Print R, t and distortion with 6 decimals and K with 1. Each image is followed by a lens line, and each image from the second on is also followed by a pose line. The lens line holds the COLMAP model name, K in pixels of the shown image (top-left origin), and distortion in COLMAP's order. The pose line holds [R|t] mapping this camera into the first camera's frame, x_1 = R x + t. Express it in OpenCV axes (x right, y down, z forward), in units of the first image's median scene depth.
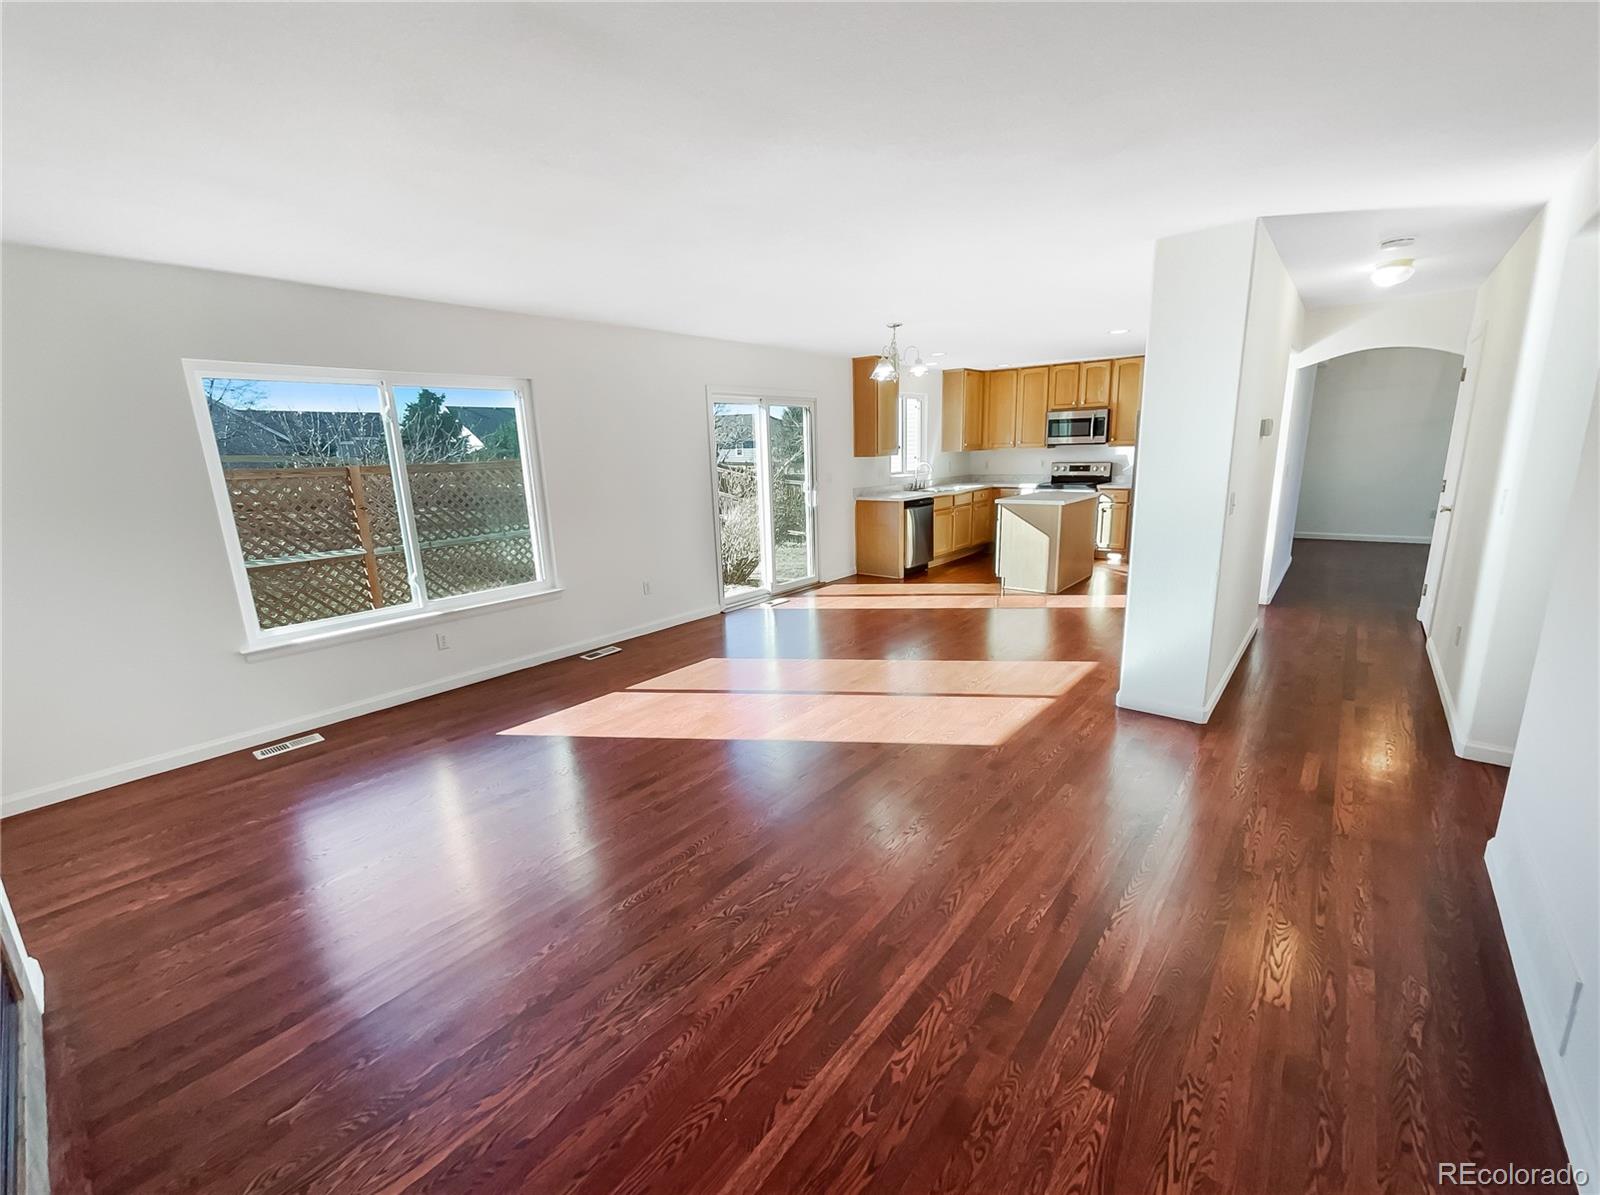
lens RADIAL K [[653.5, 0, 797.9], [0, 653.5, 597.4], [0, 0, 1]] dist [-0.003627, -0.000060]
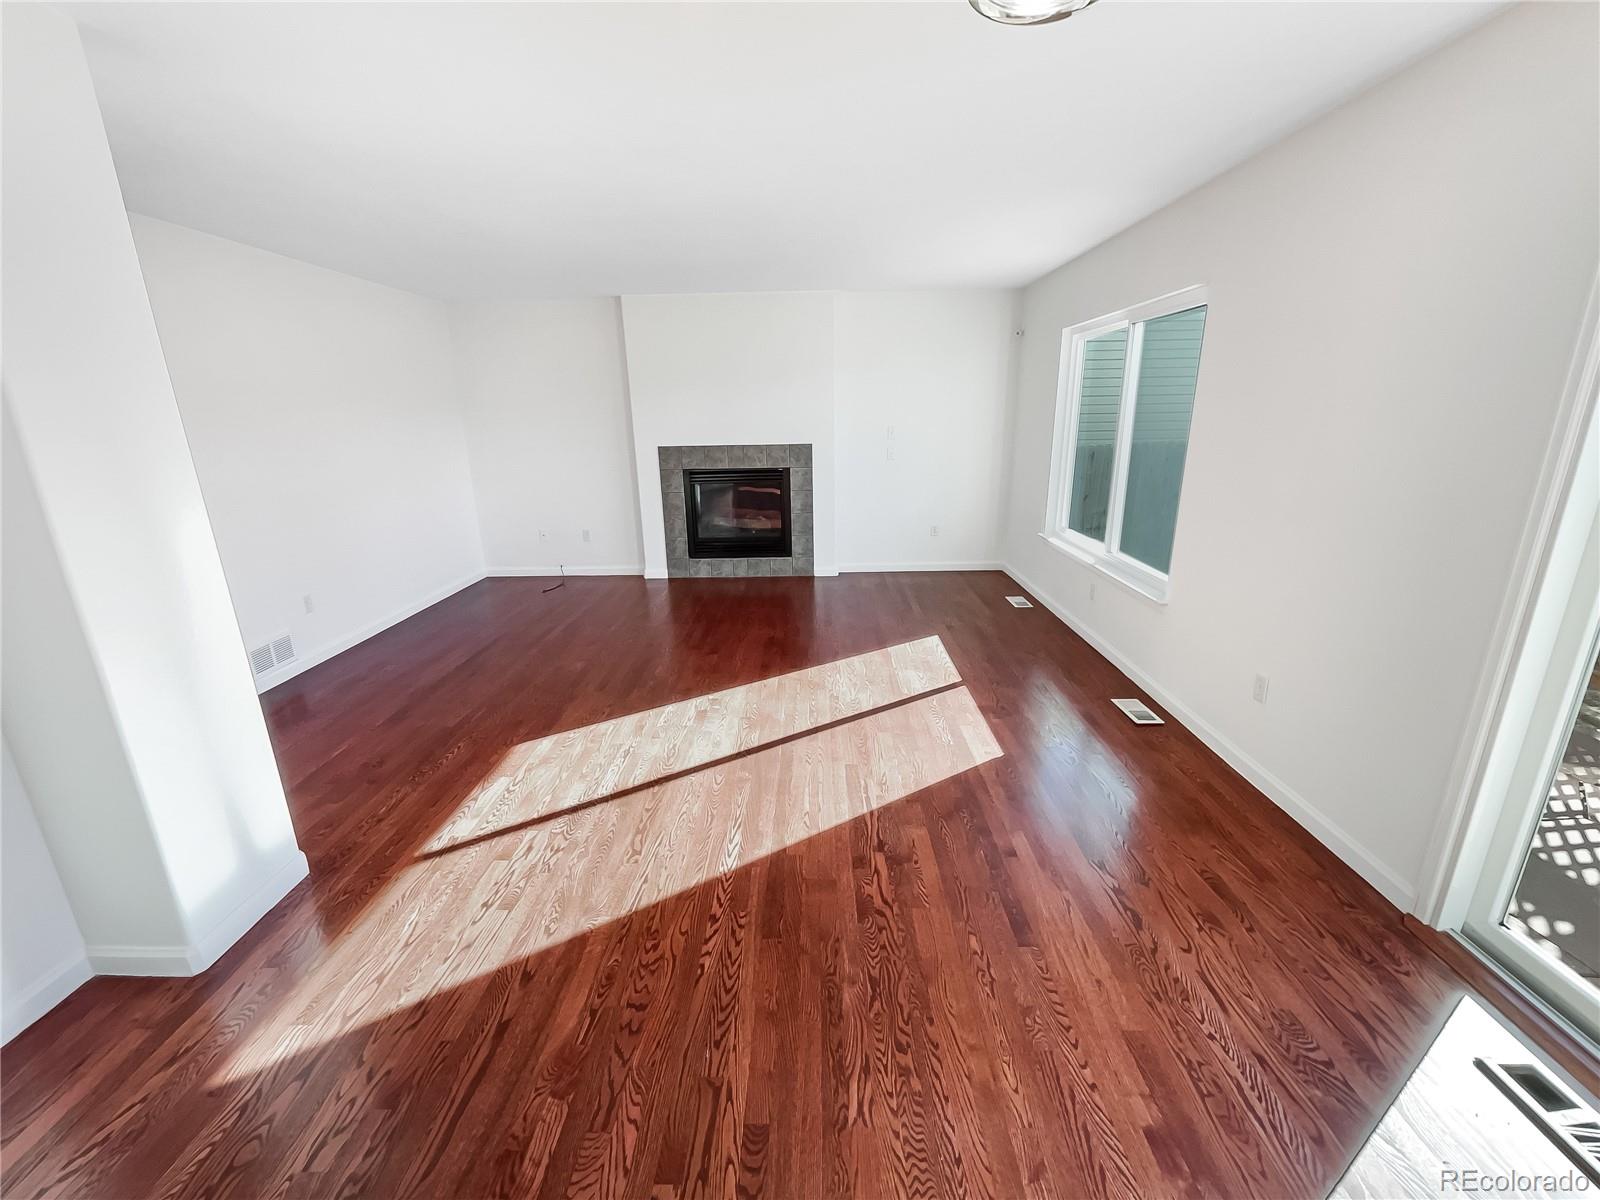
lens RADIAL K [[653.5, 0, 797.9], [0, 653.5, 599.9], [0, 0, 1]] dist [-0.003627, -0.000060]
pose [[-0.775169, 0.224703, -0.590442, 0.184792], [-0.095742, 0.882028, 0.461367, -0.160676], [0.624457, 0.414168, -0.662207, 0.666264]]
